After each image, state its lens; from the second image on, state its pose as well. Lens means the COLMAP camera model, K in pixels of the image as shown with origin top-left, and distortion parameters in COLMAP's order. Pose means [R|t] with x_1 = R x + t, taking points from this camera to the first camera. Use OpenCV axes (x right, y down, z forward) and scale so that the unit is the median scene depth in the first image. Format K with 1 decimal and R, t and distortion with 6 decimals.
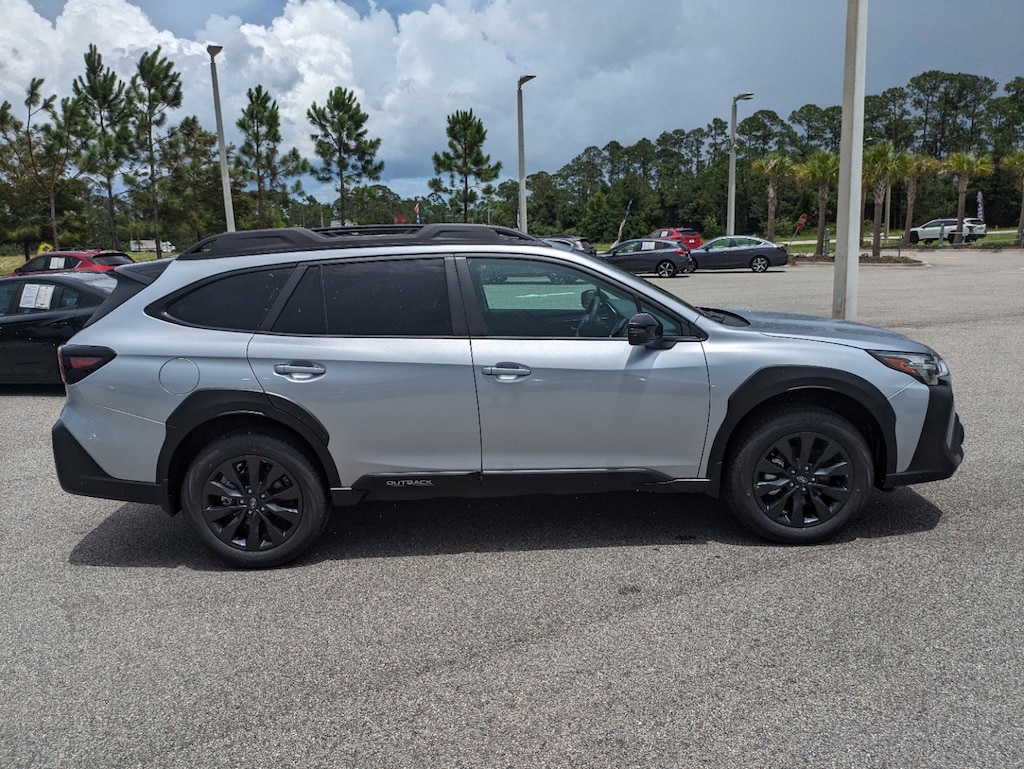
lens RADIAL K [[773.0, 0, 513.8], [0, 773.0, 399.5], [0, 0, 1]] dist [0.032432, -0.002966]
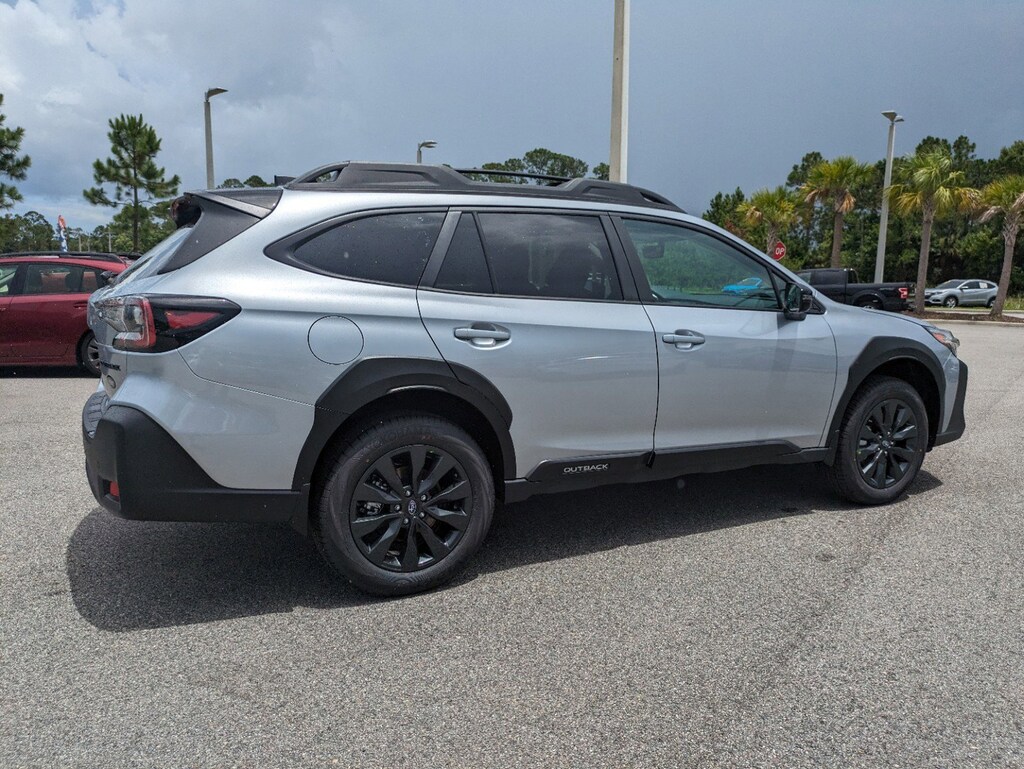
lens RADIAL K [[766.0, 0, 511.3], [0, 766.0, 390.9], [0, 0, 1]] dist [0.025556, -0.002379]
pose [[0.890295, -0.017406, 0.455051, -0.586139], [0.046858, 0.997467, -0.053522, 0.061900], [-0.452967, 0.068973, 0.888855, 0.266769]]
